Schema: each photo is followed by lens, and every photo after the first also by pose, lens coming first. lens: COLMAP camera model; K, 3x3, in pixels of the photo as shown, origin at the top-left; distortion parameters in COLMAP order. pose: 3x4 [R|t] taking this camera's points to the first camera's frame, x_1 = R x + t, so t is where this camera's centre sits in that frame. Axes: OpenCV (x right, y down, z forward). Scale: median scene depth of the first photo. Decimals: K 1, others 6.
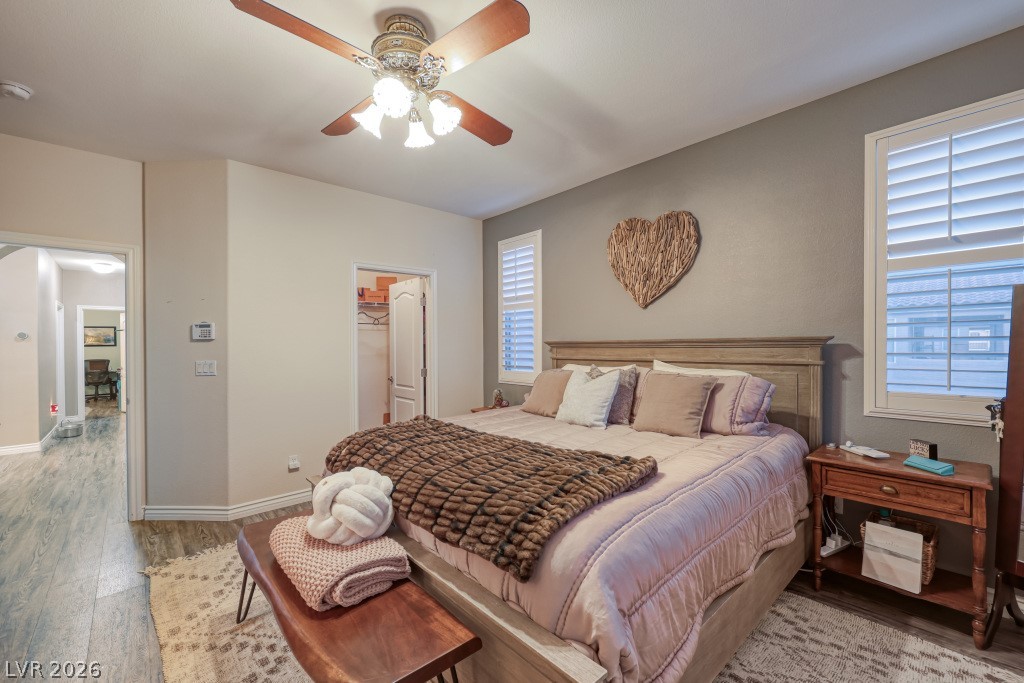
lens RADIAL K [[416.1, 0, 513.1], [0, 416.1, 346.0], [0, 0, 1]] dist [-0.000963, -0.000181]
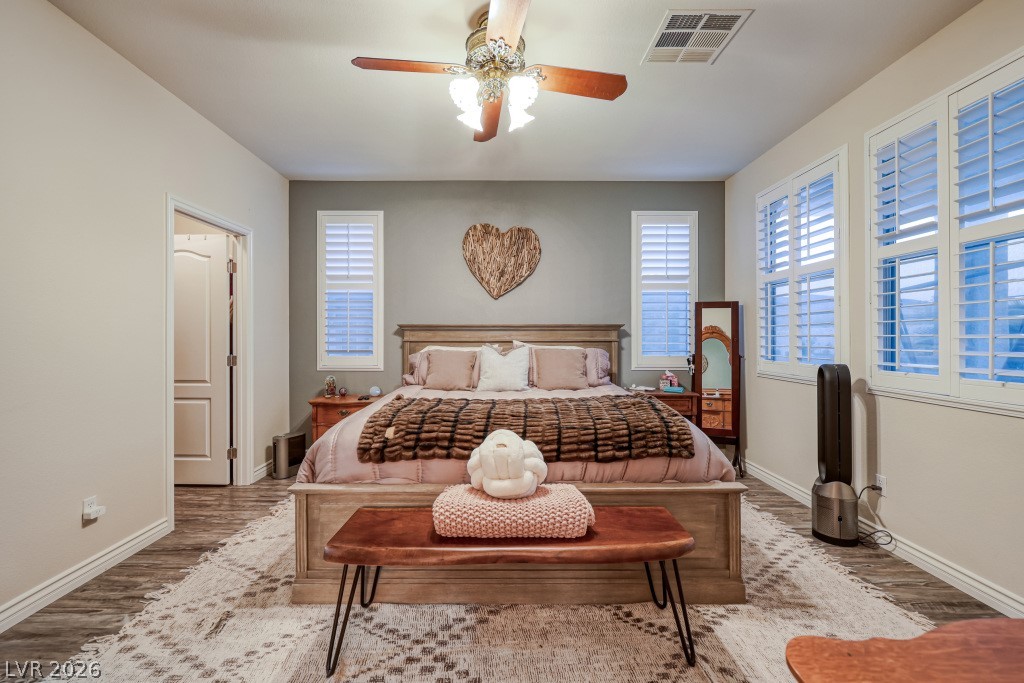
lens RADIAL K [[417.4, 0, 510.0], [0, 417.4, 337.4], [0, 0, 1]] dist [0.000324, 0.000342]
pose [[0.670680, 0.012324, 0.741645, -0.606041], [-0.004084, 0.999908, -0.012922, 0.040651], [-0.741736, 0.005638, 0.670669, 0.150910]]
